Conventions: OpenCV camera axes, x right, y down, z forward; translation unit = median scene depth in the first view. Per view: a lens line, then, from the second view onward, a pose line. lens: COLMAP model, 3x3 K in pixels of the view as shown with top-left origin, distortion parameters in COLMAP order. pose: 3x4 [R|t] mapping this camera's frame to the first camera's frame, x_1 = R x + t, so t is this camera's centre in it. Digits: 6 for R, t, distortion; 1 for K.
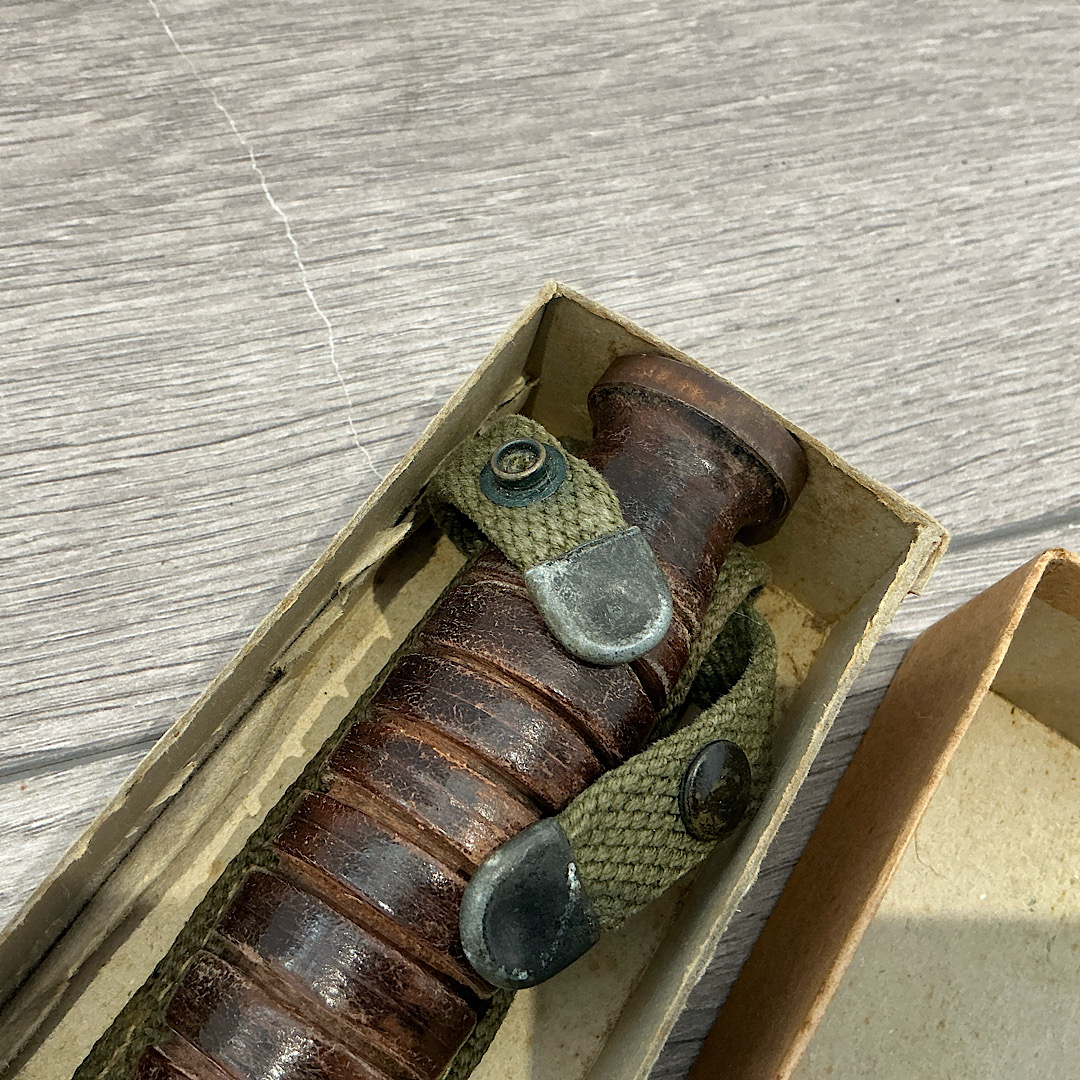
lens RADIAL K [[1221.3, 0, 540.0], [0, 1221.3, 540.0], [0, 0, 1]] dist [0.155127, -0.364435]
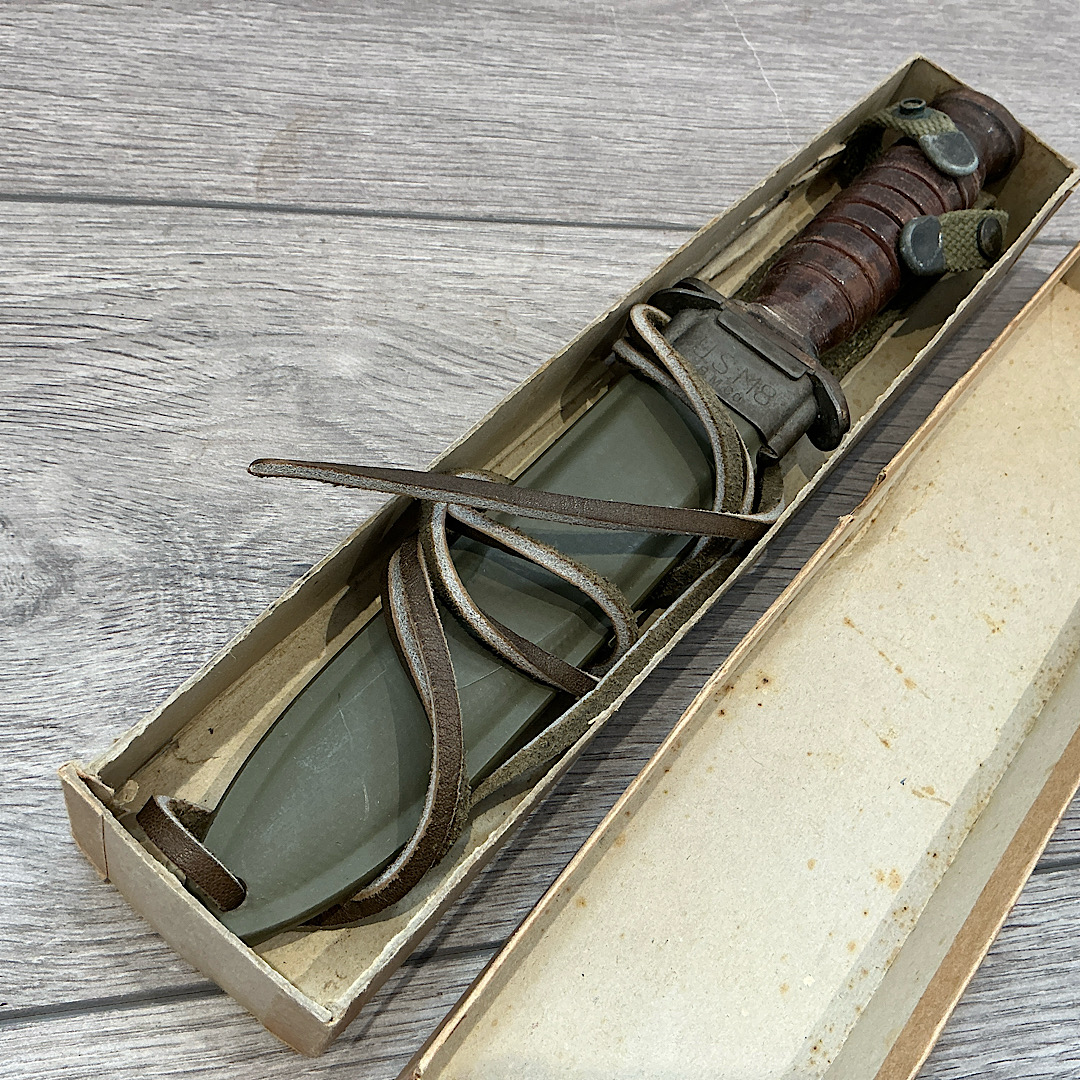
lens RADIAL K [[1219.0, 0, 540.0], [0, 1219.0, 540.0], [0, 0, 1]] dist [0.141309, -0.294989]
pose [[0.991590, 0.129401, 0.002367, -0.447962], [-0.127784, 0.981773, -0.140685, 0.848050], [-0.020528, 0.139199, 0.990052, -0.874554]]
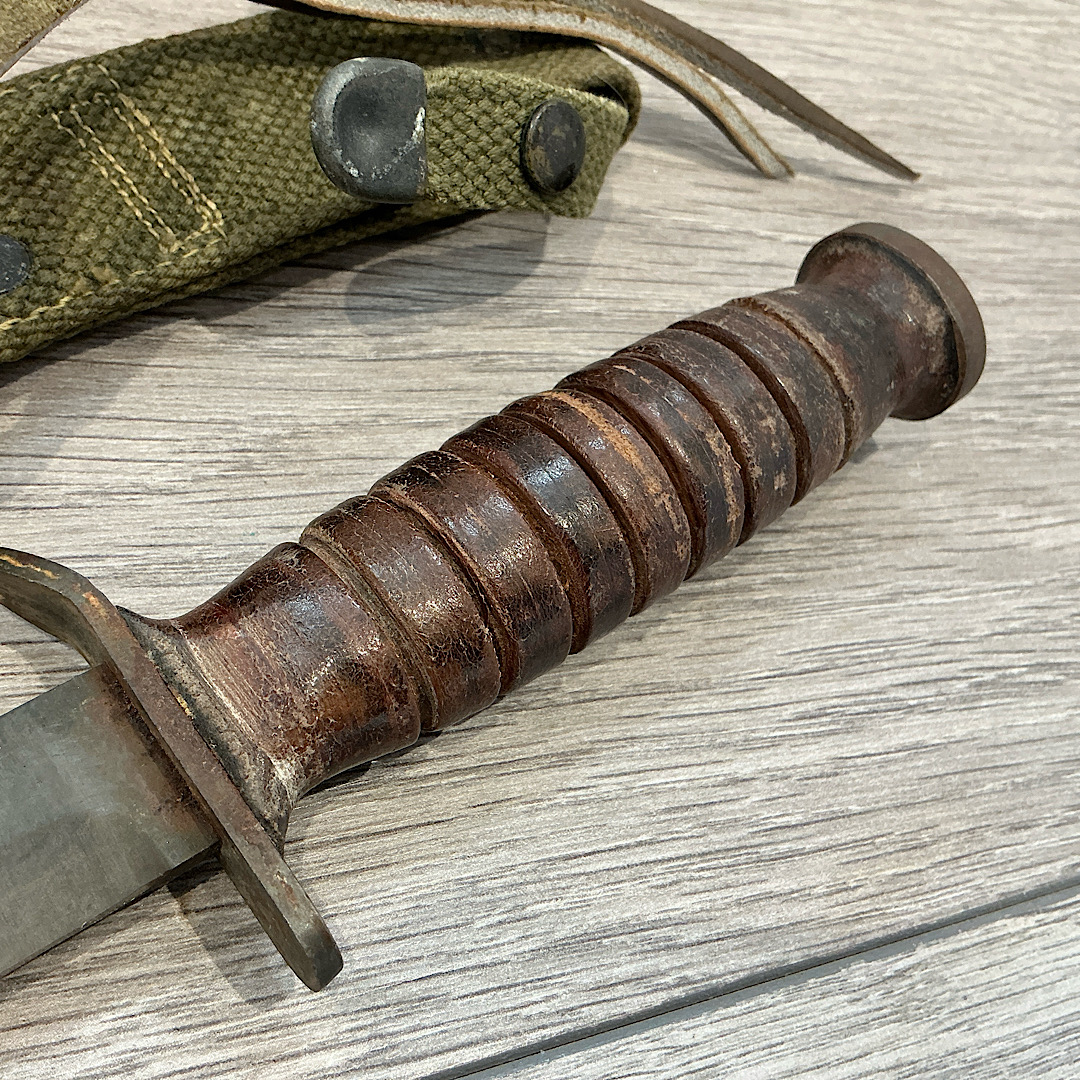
lens RADIAL K [[1221.3, 0, 540.0], [0, 1221.3, 540.0], [0, 0, 1]] dist [0.155127, -0.364435]
pose [[0.989231, 0.072541, 0.127120, 0.143397], [-0.059286, 0.992690, -0.105125, 0.721587], [-0.133817, 0.096456, 0.986301, -0.112551]]
